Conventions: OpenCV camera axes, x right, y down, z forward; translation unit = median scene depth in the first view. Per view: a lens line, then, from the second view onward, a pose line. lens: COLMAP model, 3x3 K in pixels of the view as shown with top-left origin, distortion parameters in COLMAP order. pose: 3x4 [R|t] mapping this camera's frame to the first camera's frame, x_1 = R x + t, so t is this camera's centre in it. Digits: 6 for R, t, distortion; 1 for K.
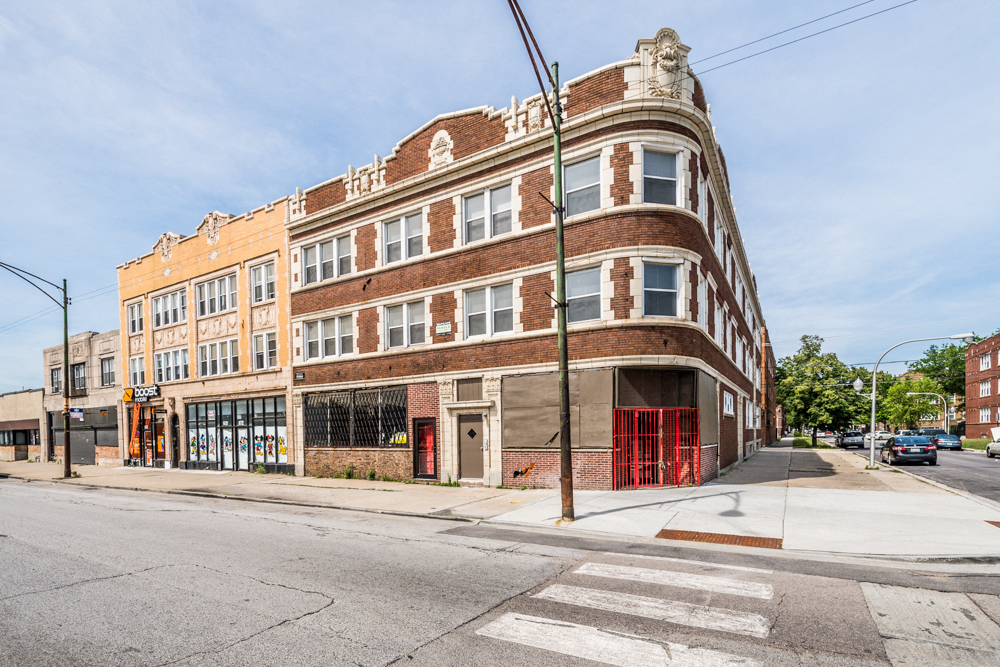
lens RADIAL K [[404.4, 0, 500.5], [0, 404.4, 281.9], [0, 0, 1]] dist [0.001639, 0.000034]
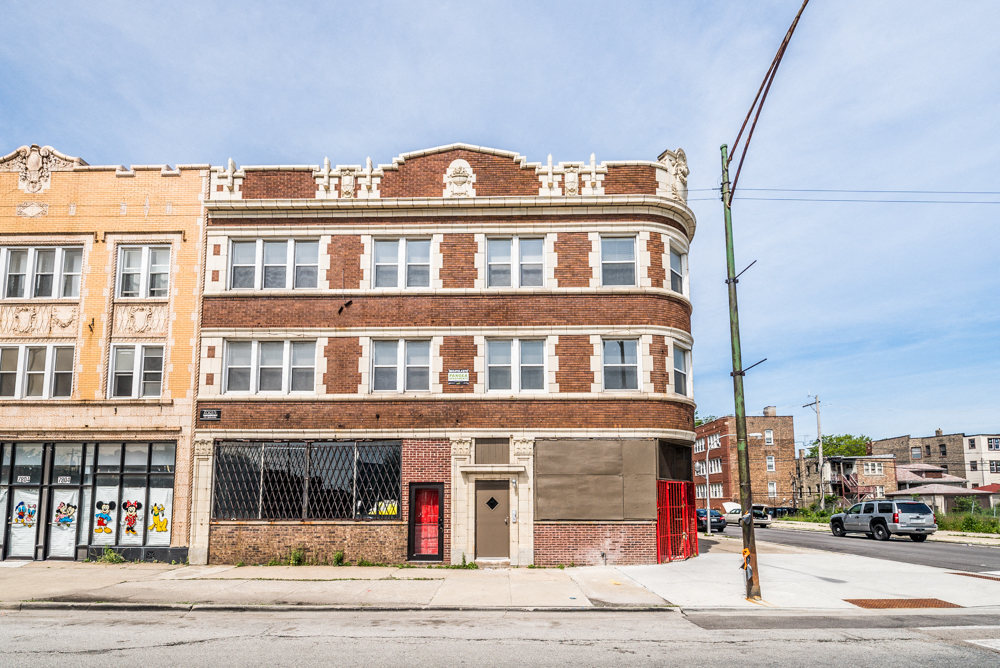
lens RADIAL K [[392.3, 0, 499.0], [0, 392.3, 328.8], [0, 0, 1]] dist [0.006579, -0.004965]
pose [[0.888580, 0.198733, 0.413437, -0.399311], [-0.171298, 0.979838, -0.102831, 0.080783], [-0.425538, 0.020553, 0.904707, 0.195915]]
